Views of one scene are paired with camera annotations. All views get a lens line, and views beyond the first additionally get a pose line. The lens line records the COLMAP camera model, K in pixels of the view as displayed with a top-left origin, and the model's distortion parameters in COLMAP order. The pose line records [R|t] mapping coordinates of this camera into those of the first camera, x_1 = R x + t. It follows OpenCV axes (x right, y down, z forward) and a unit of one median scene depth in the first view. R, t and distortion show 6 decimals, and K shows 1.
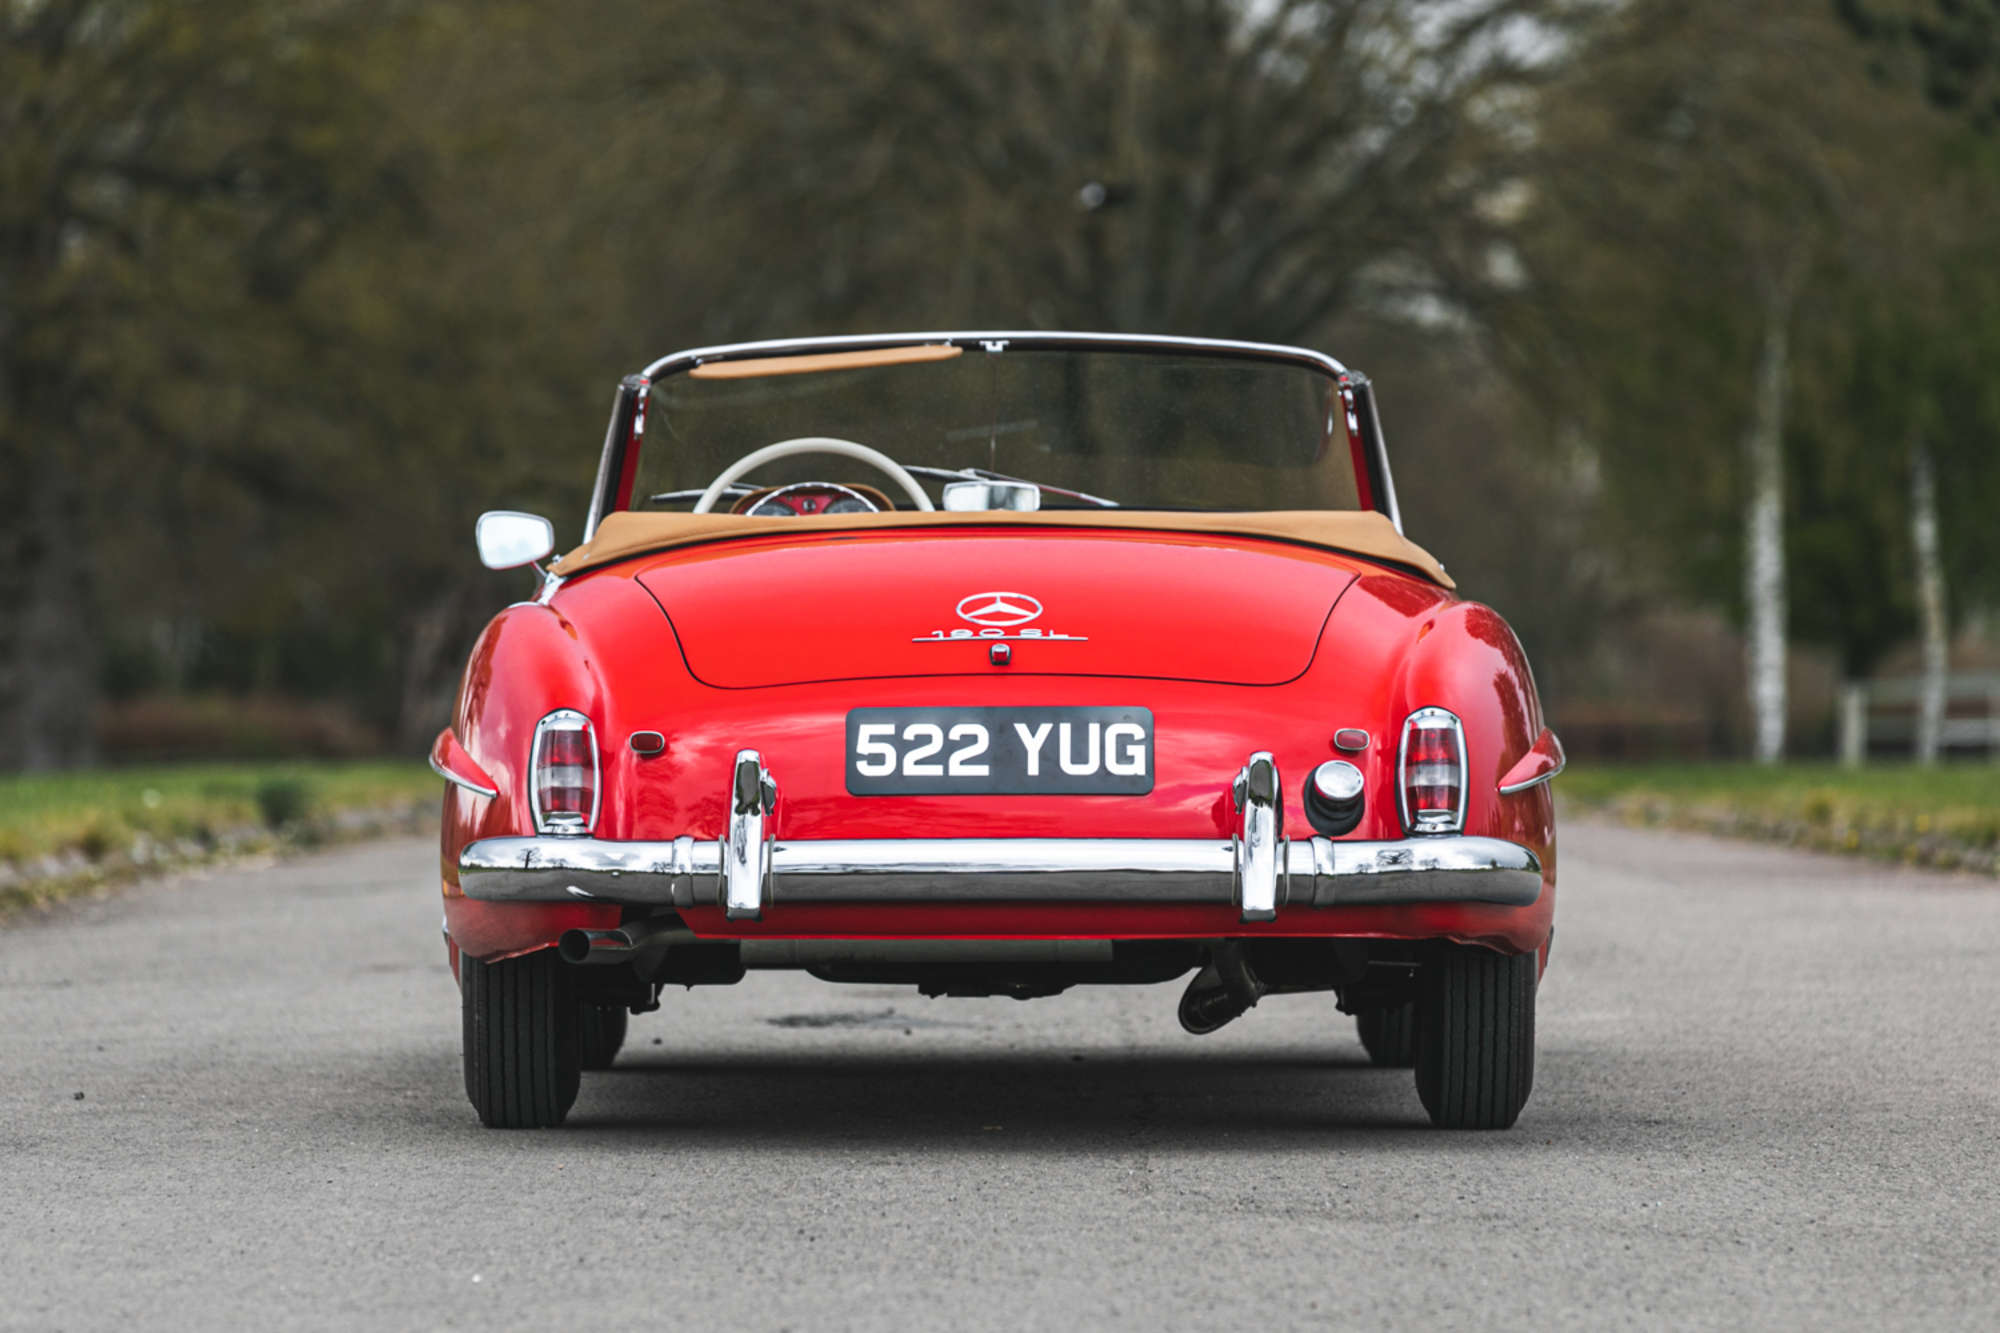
lens RADIAL K [[11644.3, 0, 1000.0], [0, 11644.3, 666.5], [0, 0, 1]] dist [0.046876, -7.917035]
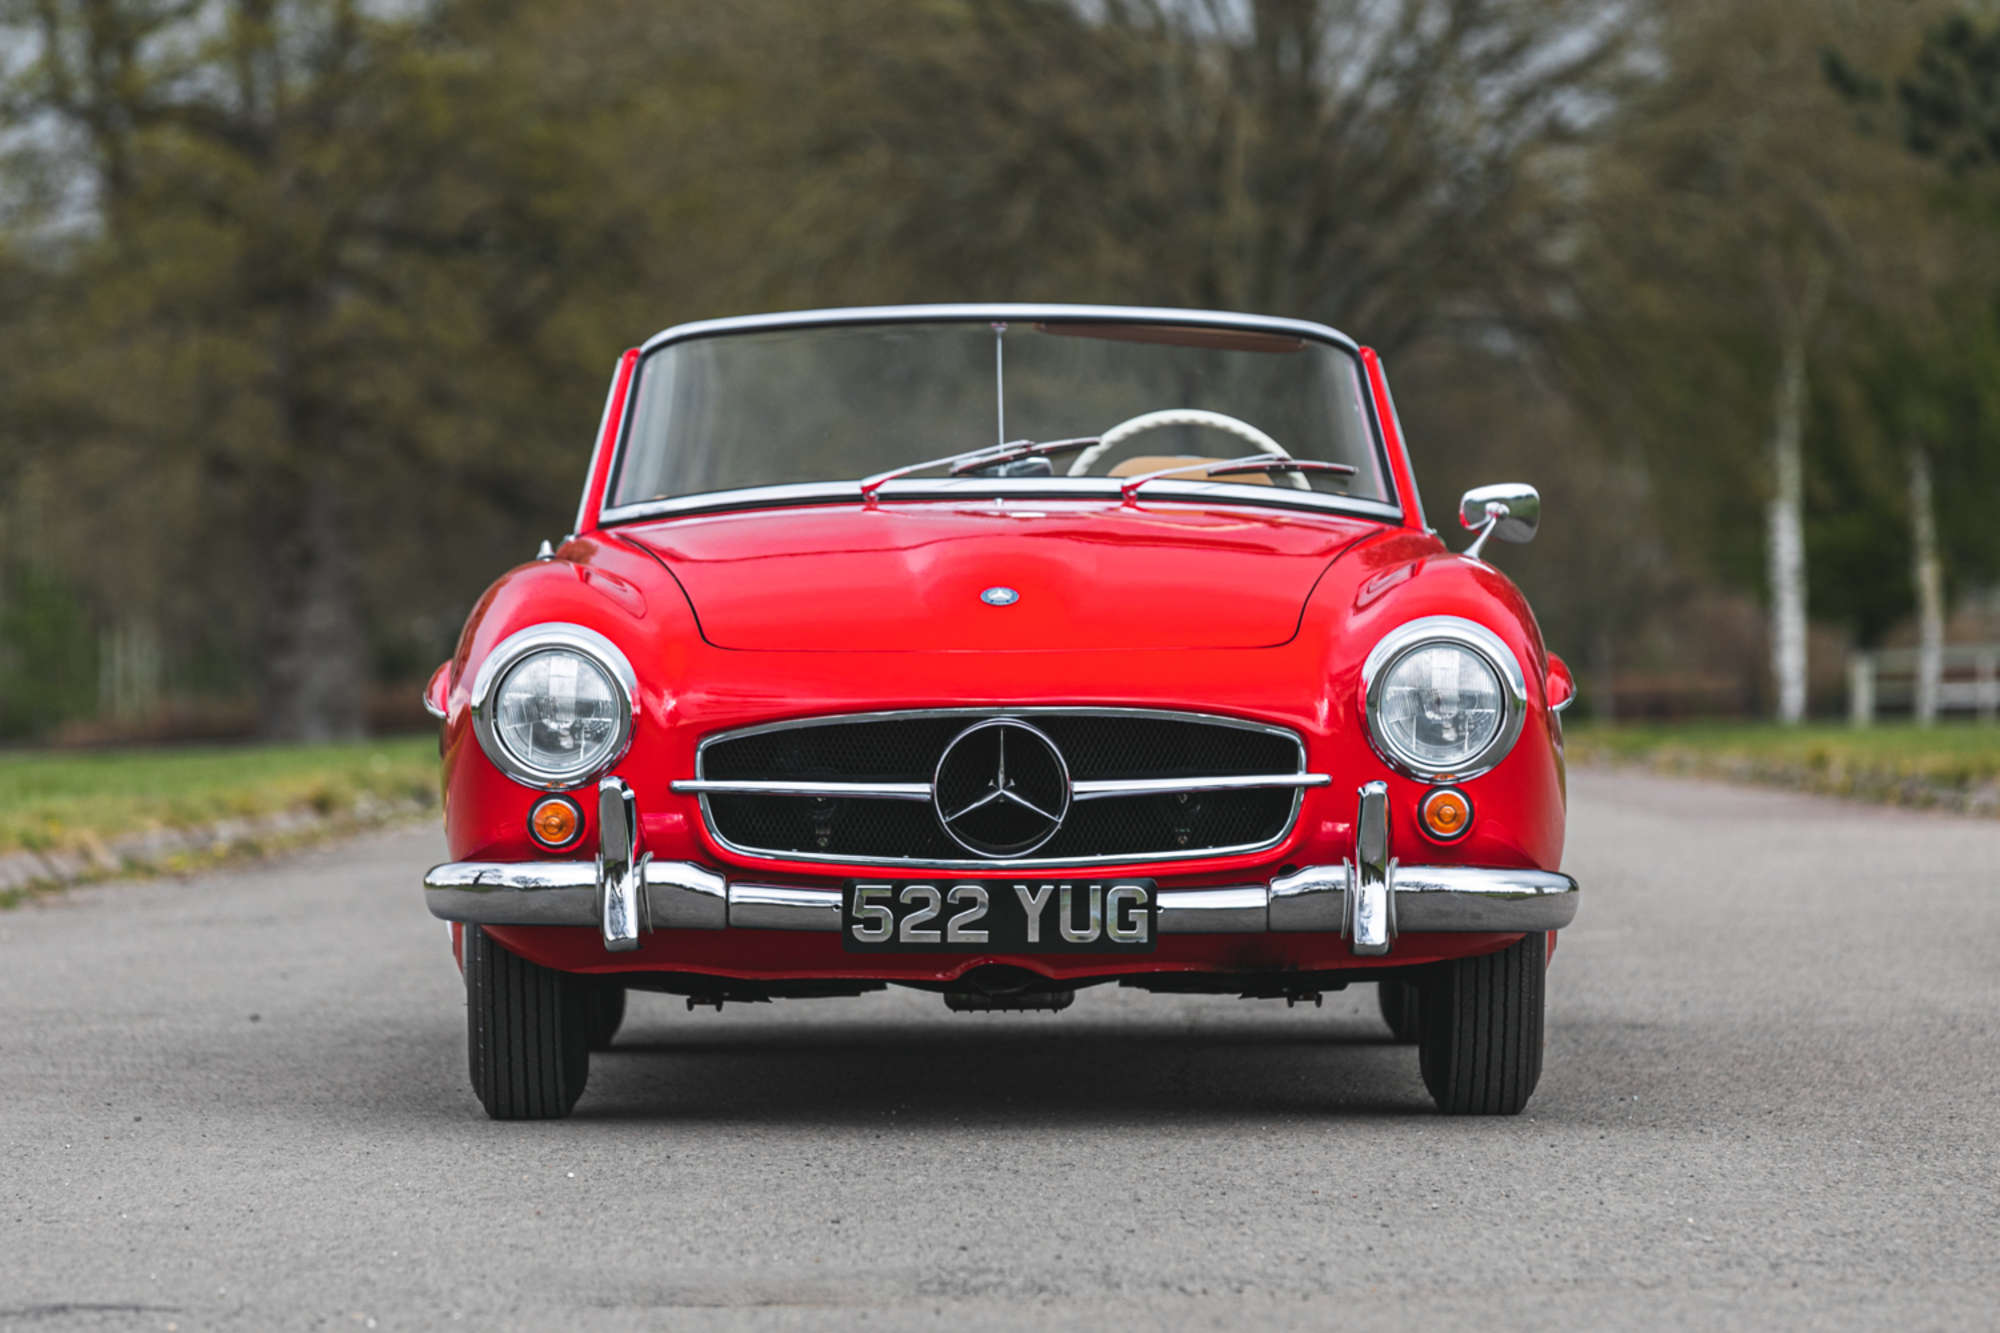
lens RADIAL K [[9843.4, 0, 1000.0], [0, 9843.4, 666.5], [0, 0, 1]] dist [0.073267, -10.482706]
pose [[0.999825, -0.010644, -0.015405, 0.010117], [0.010665, 0.999942, 0.001318, 0.002486], [0.015391, -0.001483, 0.999880, 0.046870]]
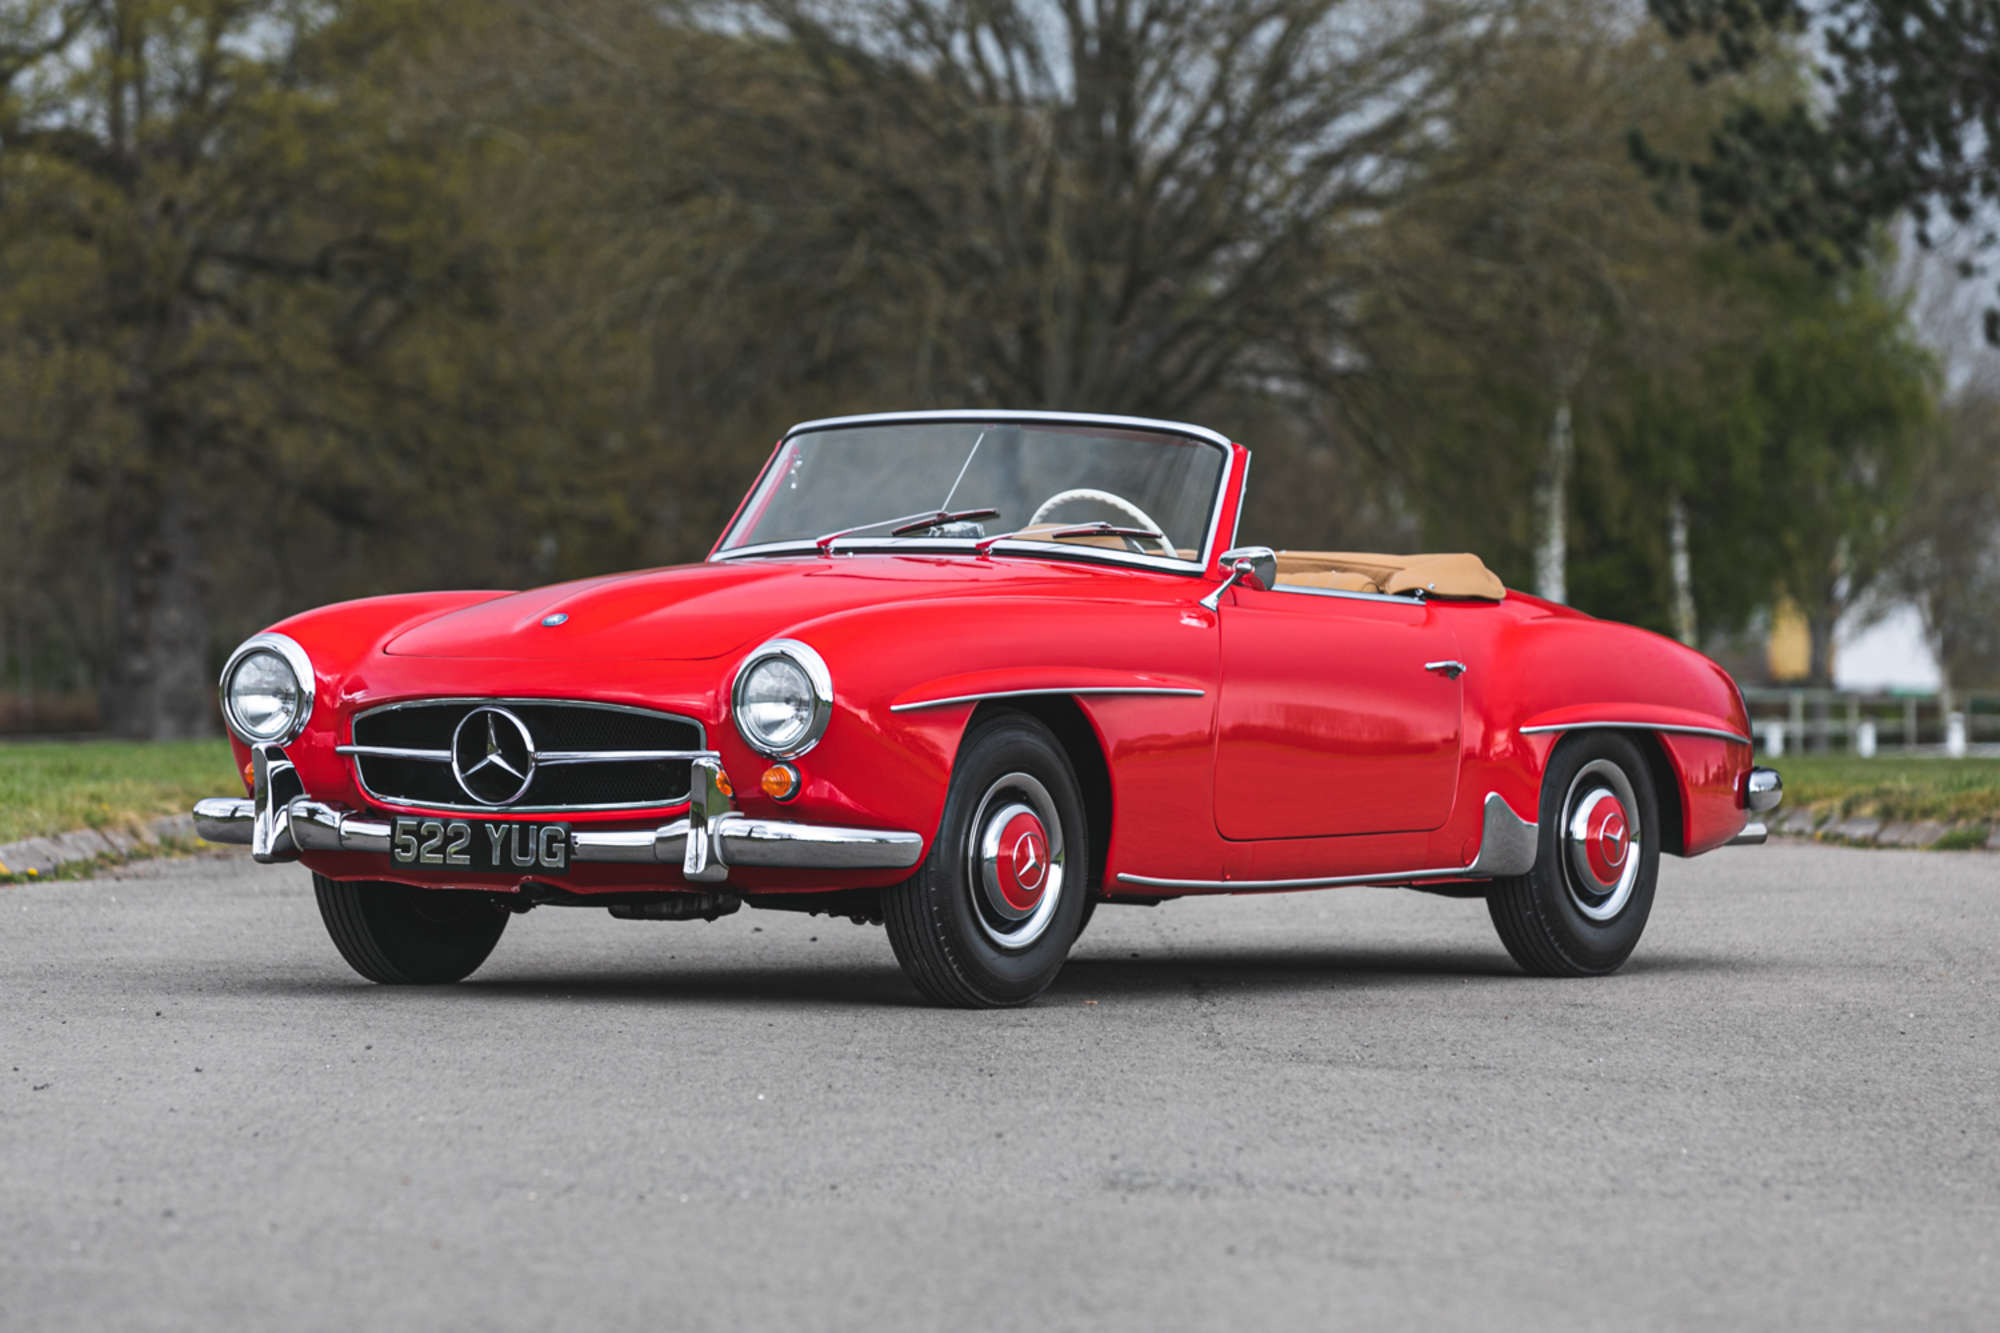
lens RADIAL K [[9508.6, 0, 936.1], [0, 9508.6, 666.3], [0, 0, 1]] dist [-0.023893, -4.718139]
pose [[0.999892, 0.014093, 0.004261, -0.026187], [-0.014092, 0.999901, -0.000205, 0.001276], [-0.004263, 0.000145, 0.999991, -0.111611]]
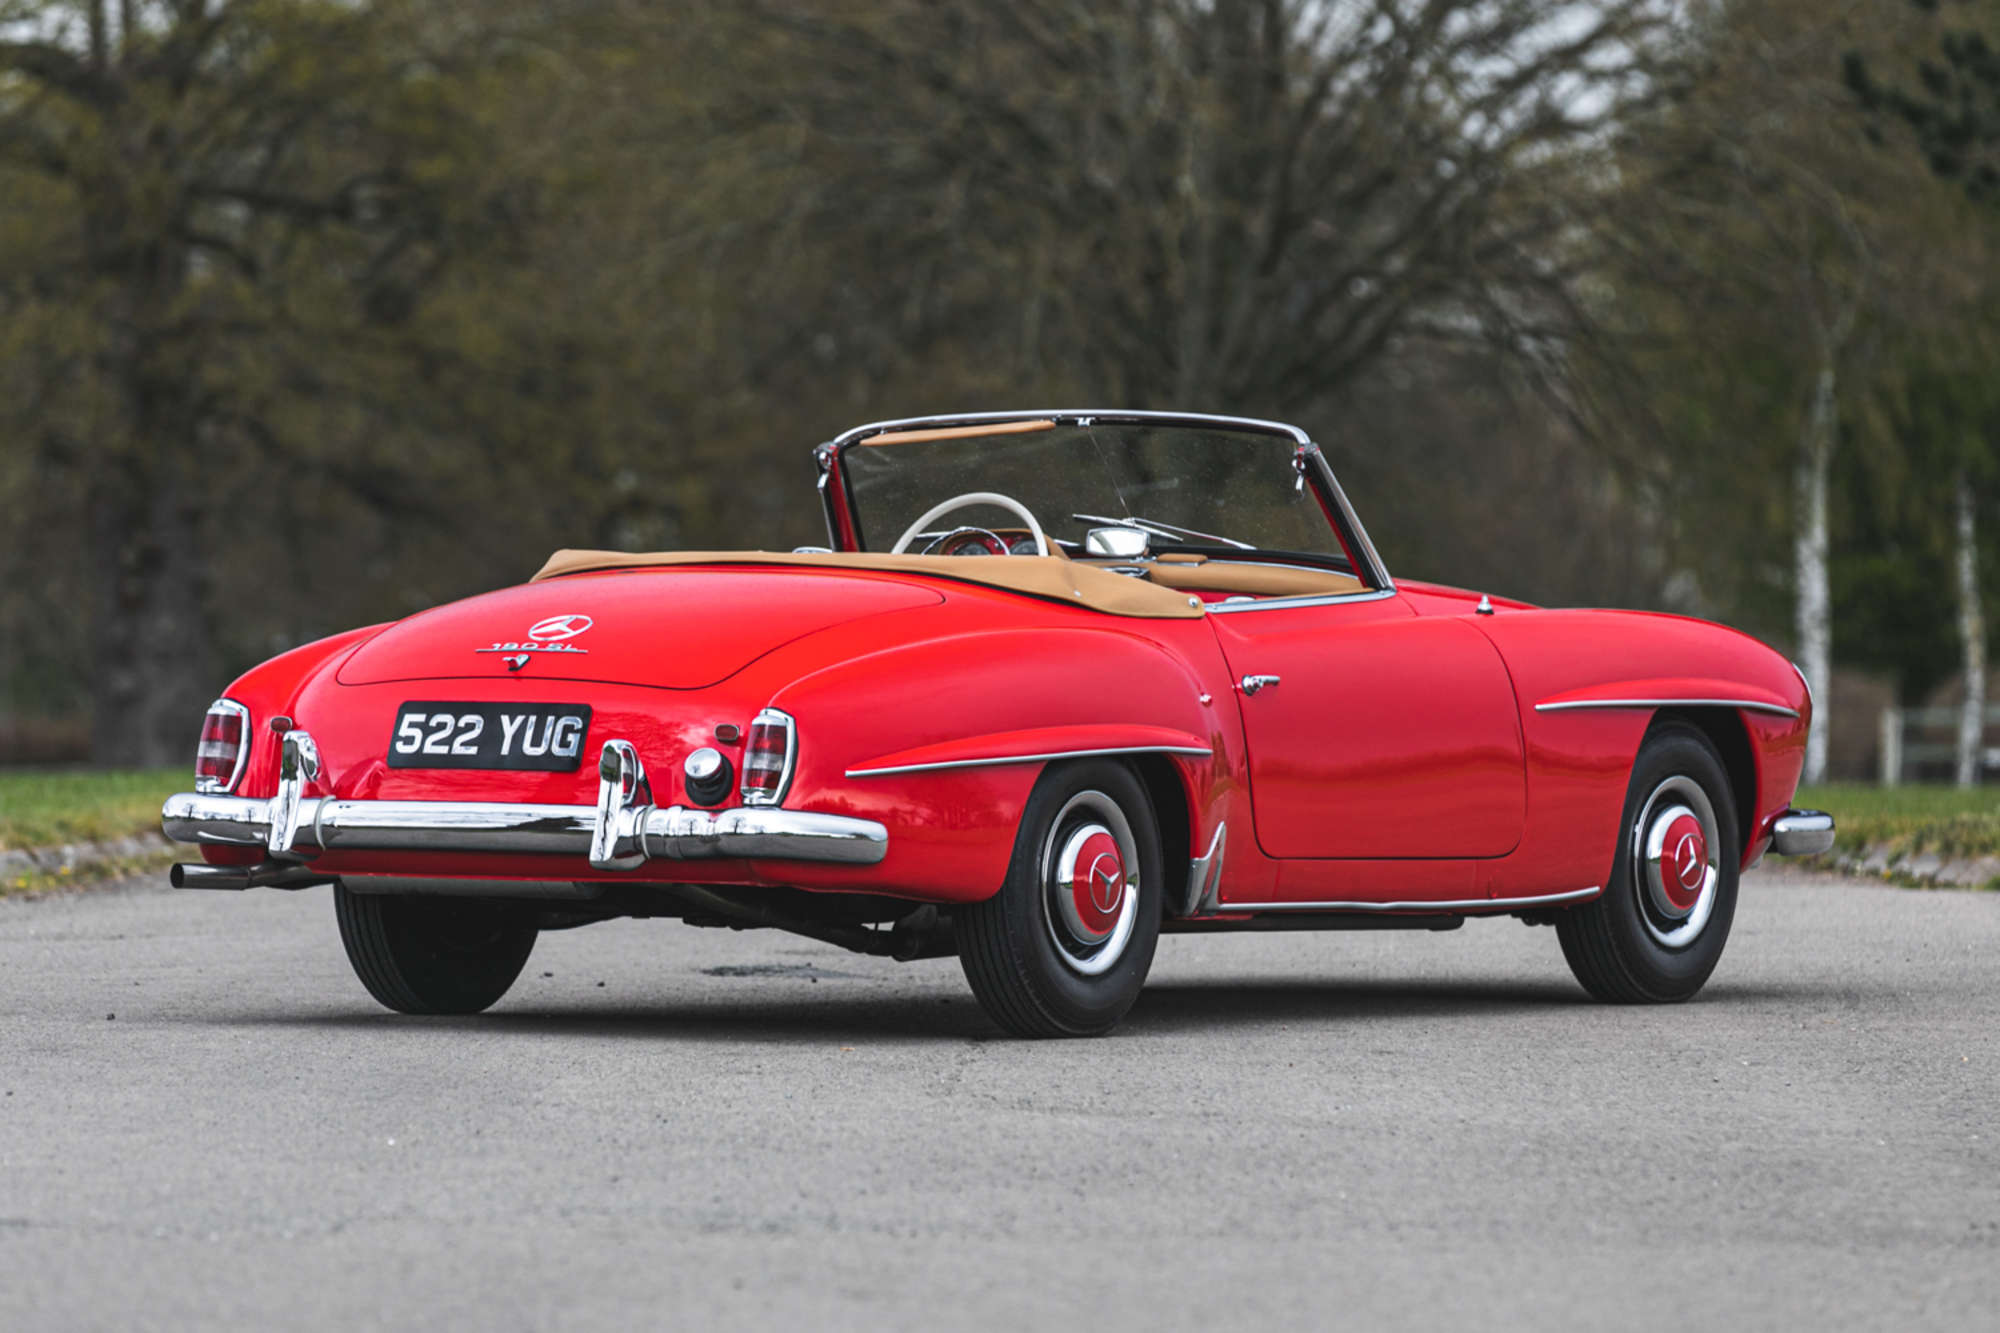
lens RADIAL K [[11644.3, 0, 1000.0], [0, 11644.3, 666.5], [0, 0, 1]] dist [0.046876, -7.917035]
pose [[0.999841, 0.013020, -0.012194, 0.033020], [-0.013039, 0.999914, -0.001411, 0.000740], [0.012174, 0.001570, 0.999925, -0.254373]]
